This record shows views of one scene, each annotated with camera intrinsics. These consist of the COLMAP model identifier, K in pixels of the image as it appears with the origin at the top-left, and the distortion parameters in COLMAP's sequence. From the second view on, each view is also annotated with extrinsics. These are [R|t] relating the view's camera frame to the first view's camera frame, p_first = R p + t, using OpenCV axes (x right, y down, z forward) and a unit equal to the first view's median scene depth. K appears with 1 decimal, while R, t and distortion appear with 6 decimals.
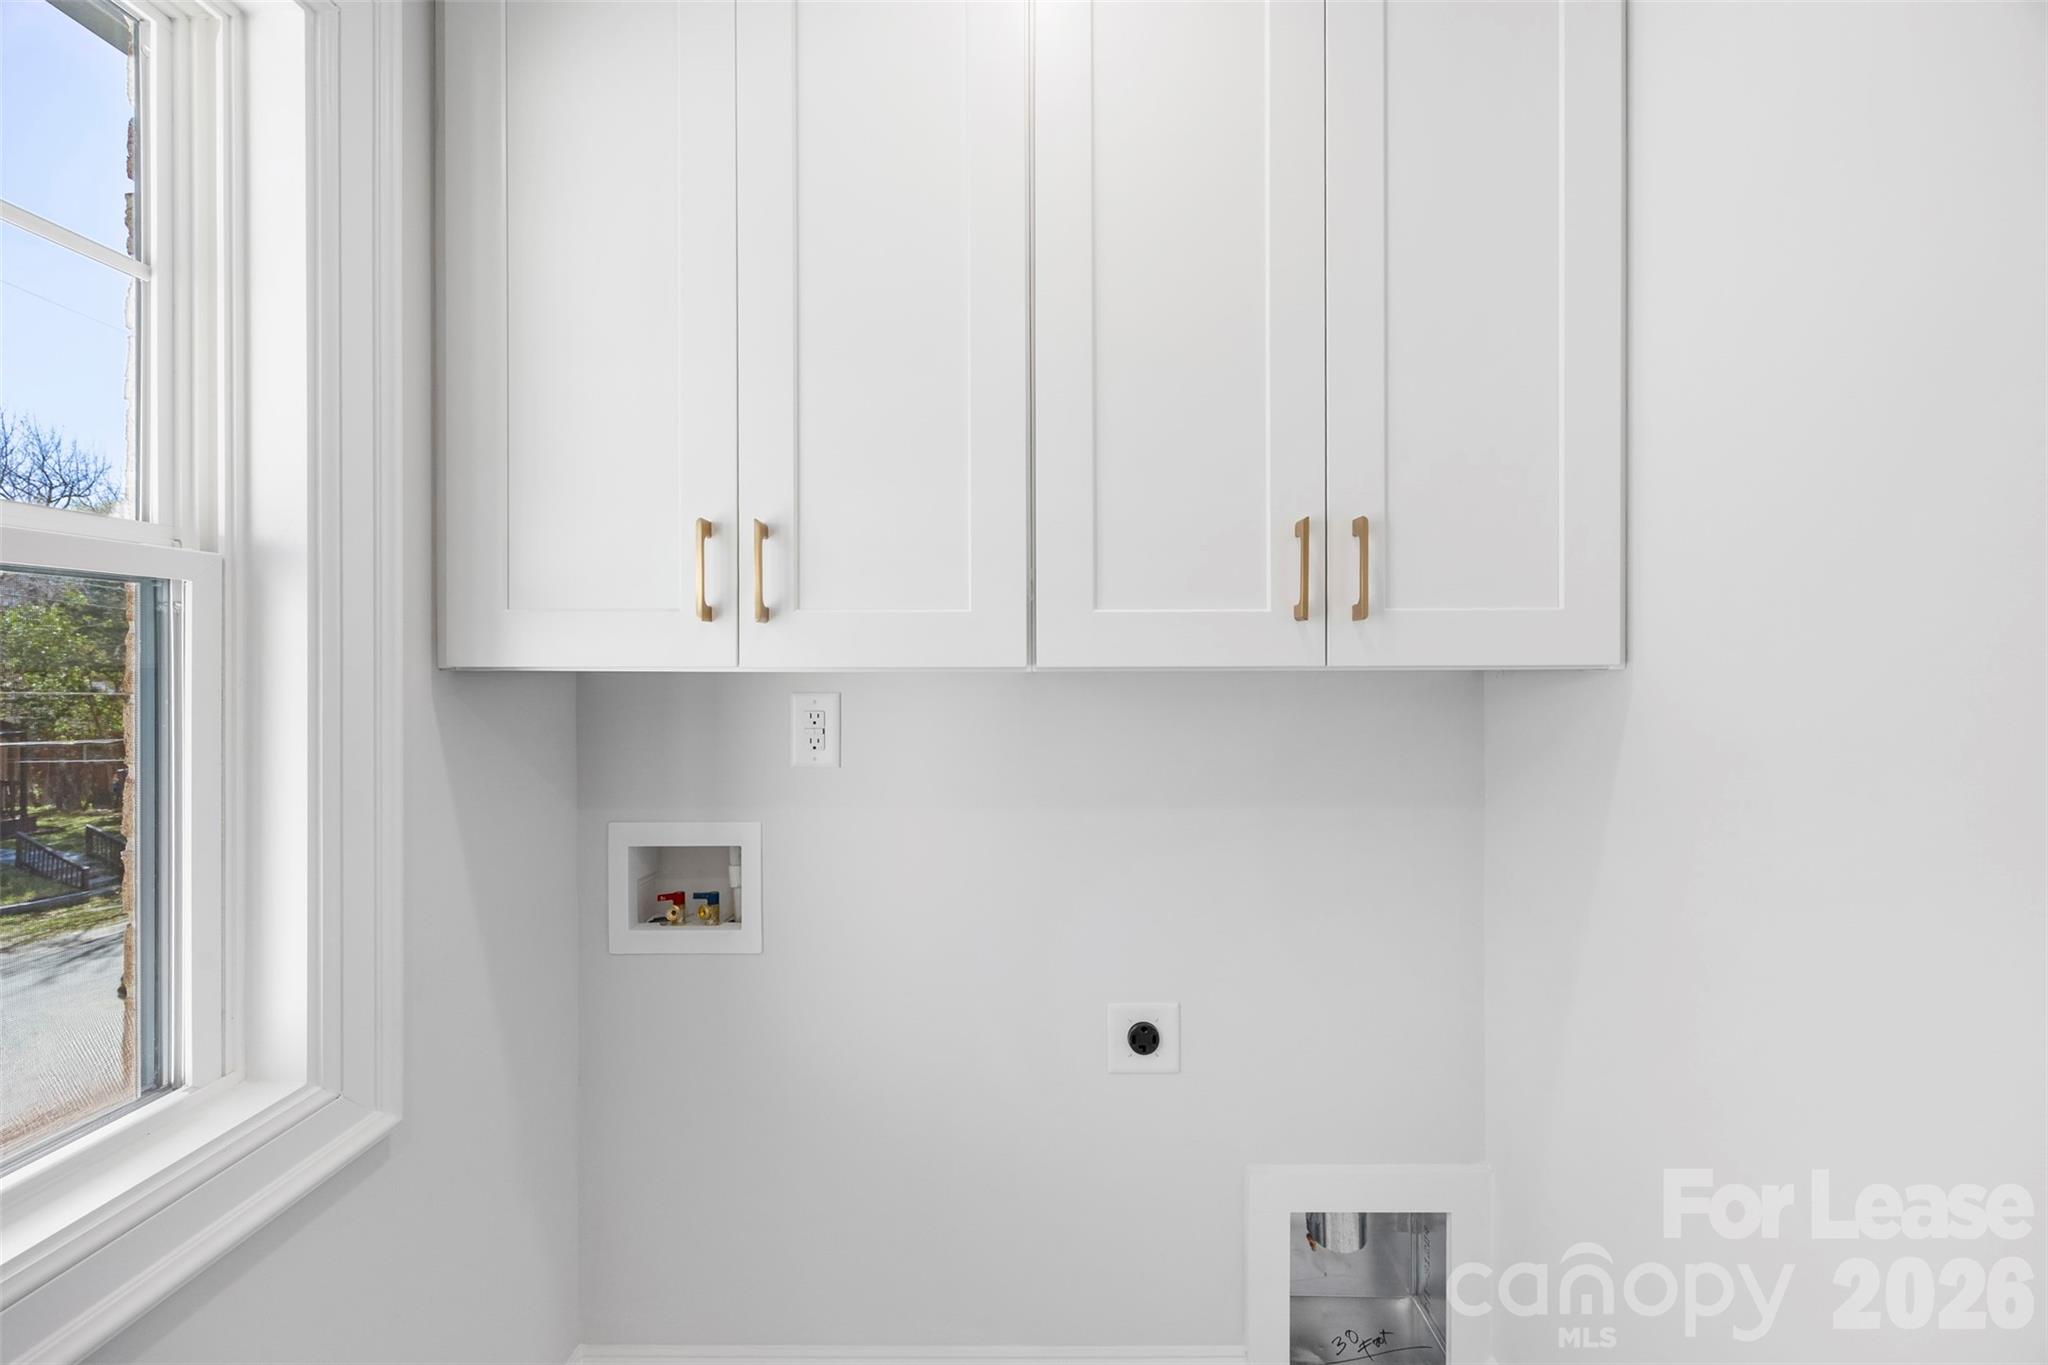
lens RADIAL K [[796.9, 0, 1014.5], [0, 796.9, 654.8], [0, 0, 1]] dist [0.006756, 0.000055]
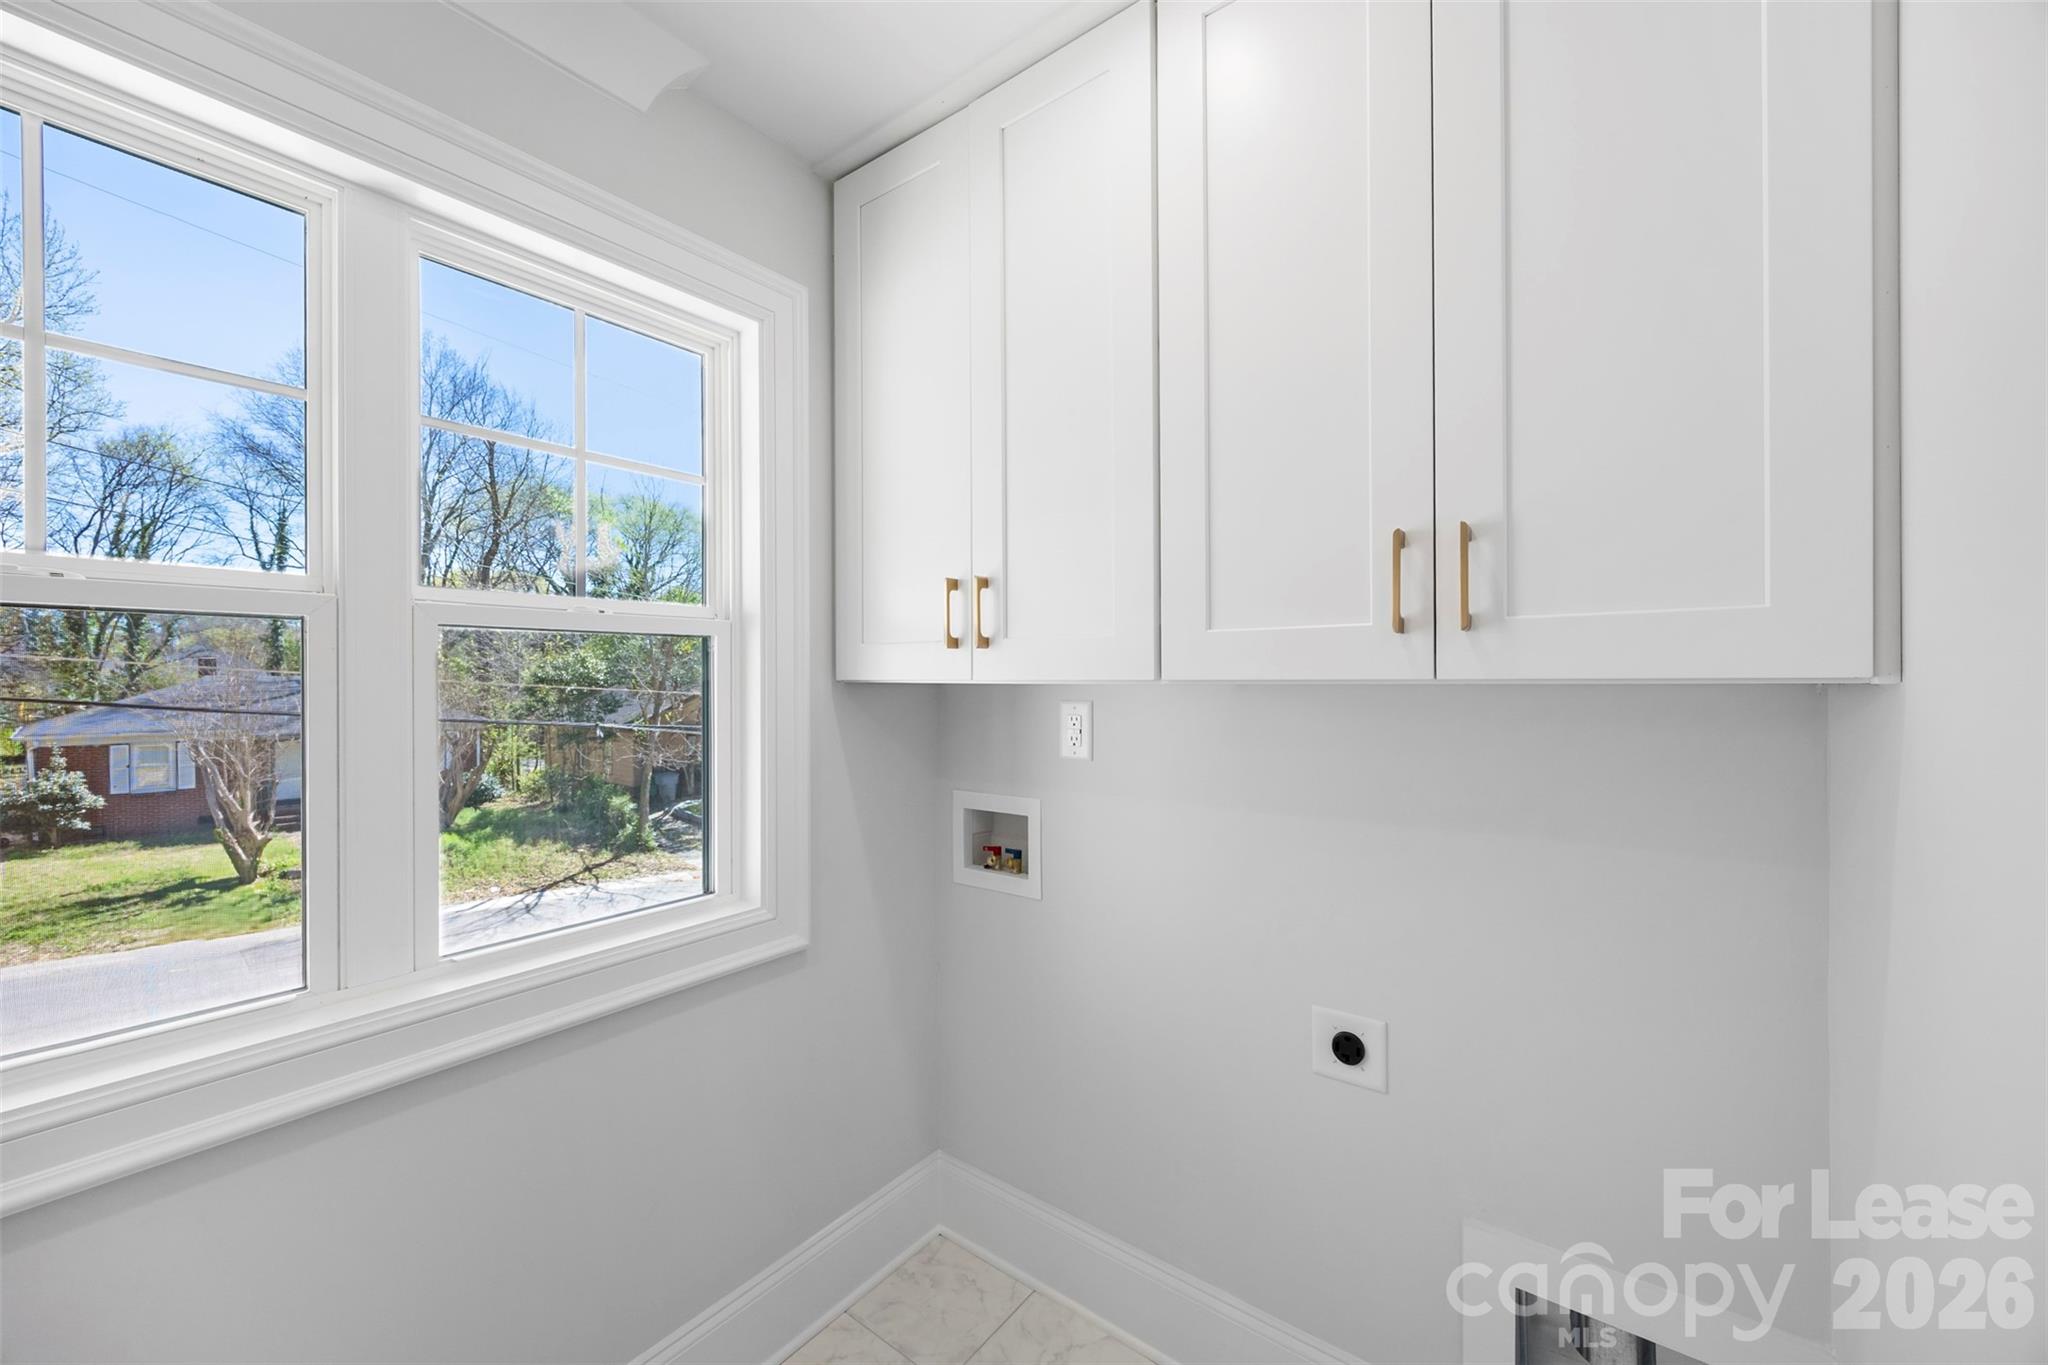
lens RADIAL K [[809.1, 0, 1021.2], [0, 809.1, 671.2], [0, 0, 1]] dist [0.005449, 0.000078]
pose [[0.789076, -0.006303, -0.614264, 0.577849], [0.008677, 0.999962, 0.000886, -0.001654], [0.614235, -0.006029, 0.789100, -0.074066]]
